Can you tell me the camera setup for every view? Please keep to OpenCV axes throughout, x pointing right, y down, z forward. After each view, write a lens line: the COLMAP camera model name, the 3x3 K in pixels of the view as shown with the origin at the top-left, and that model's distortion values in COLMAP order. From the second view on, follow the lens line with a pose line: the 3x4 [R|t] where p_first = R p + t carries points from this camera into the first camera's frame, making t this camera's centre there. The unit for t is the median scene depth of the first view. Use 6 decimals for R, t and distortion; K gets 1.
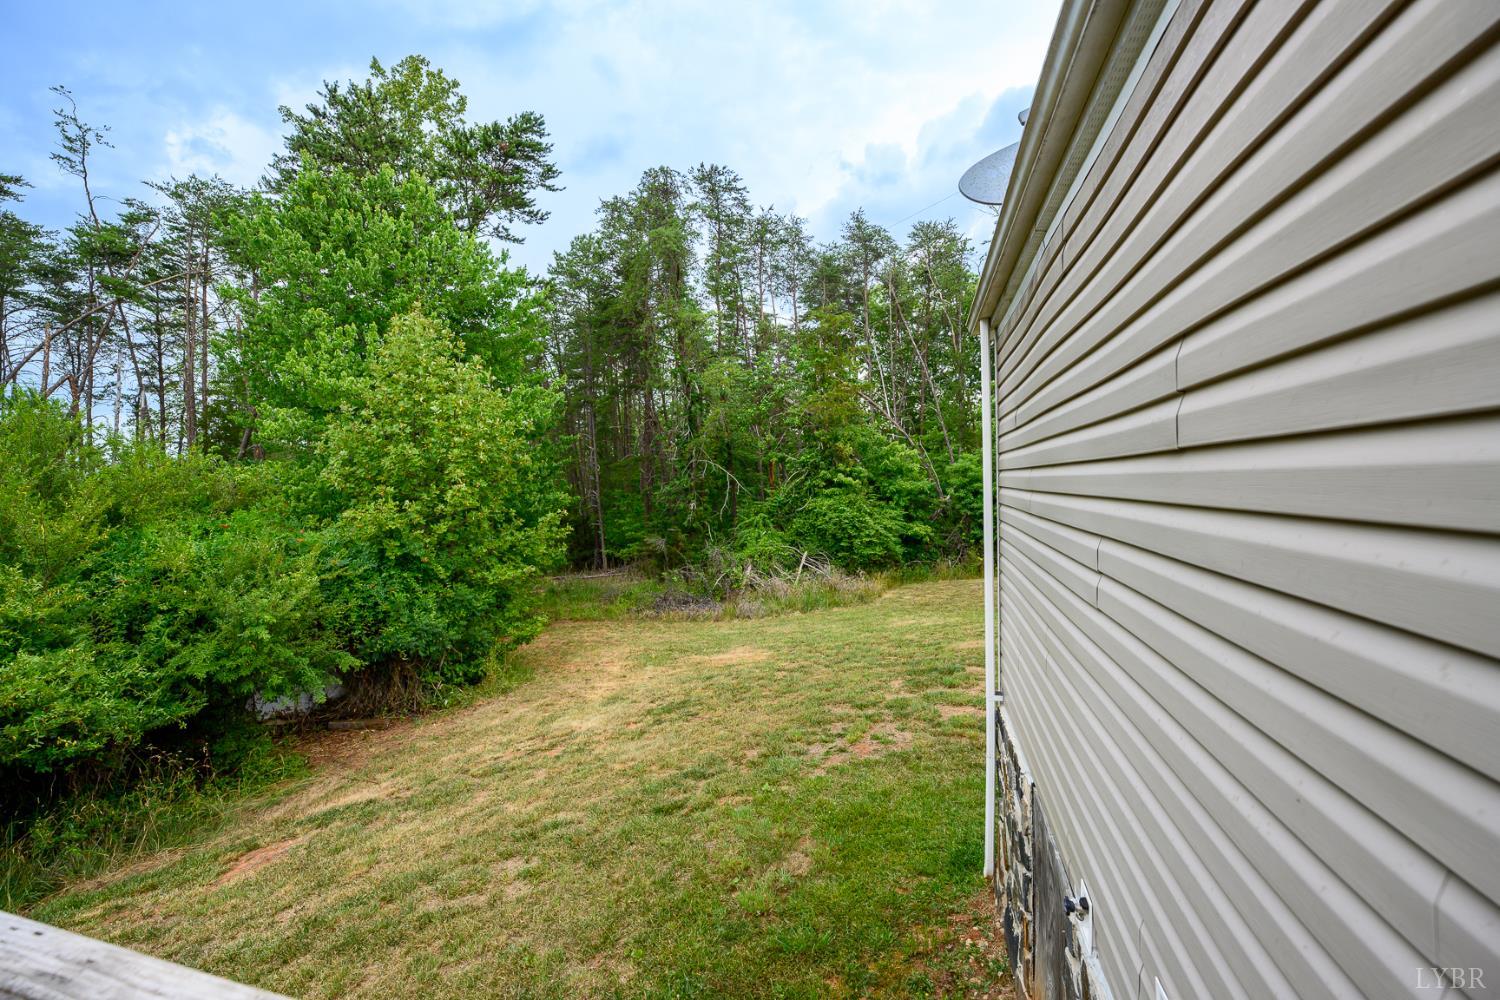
lens RADIAL K [[596.7, 0, 746.3], [0, 596.7, 493.8], [0, 0, 1]] dist [-0.001294, 0.000156]
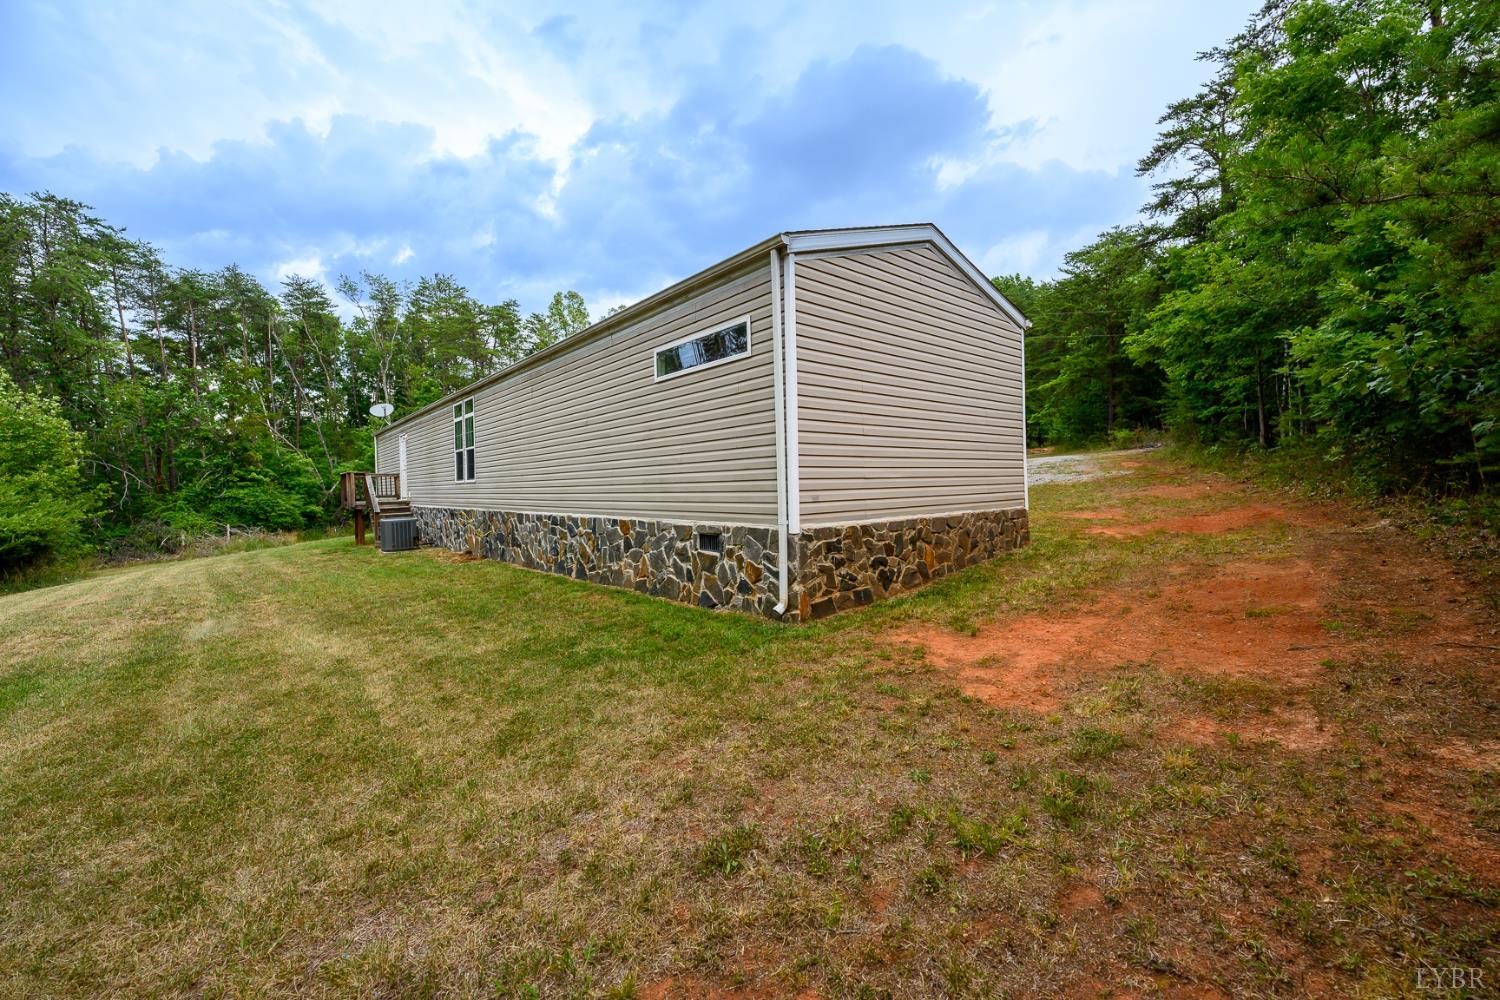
lens RADIAL K [[596.7, 0, 746.3], [0, 596.7, 493.8], [0, 0, 1]] dist [-0.001294, 0.000156]
pose [[0.548239, -0.011740, 0.836239, -0.408559], [0.043549, 0.998946, -0.014526, 0.093864], [-0.835187, 0.044381, 0.548172, -0.839713]]
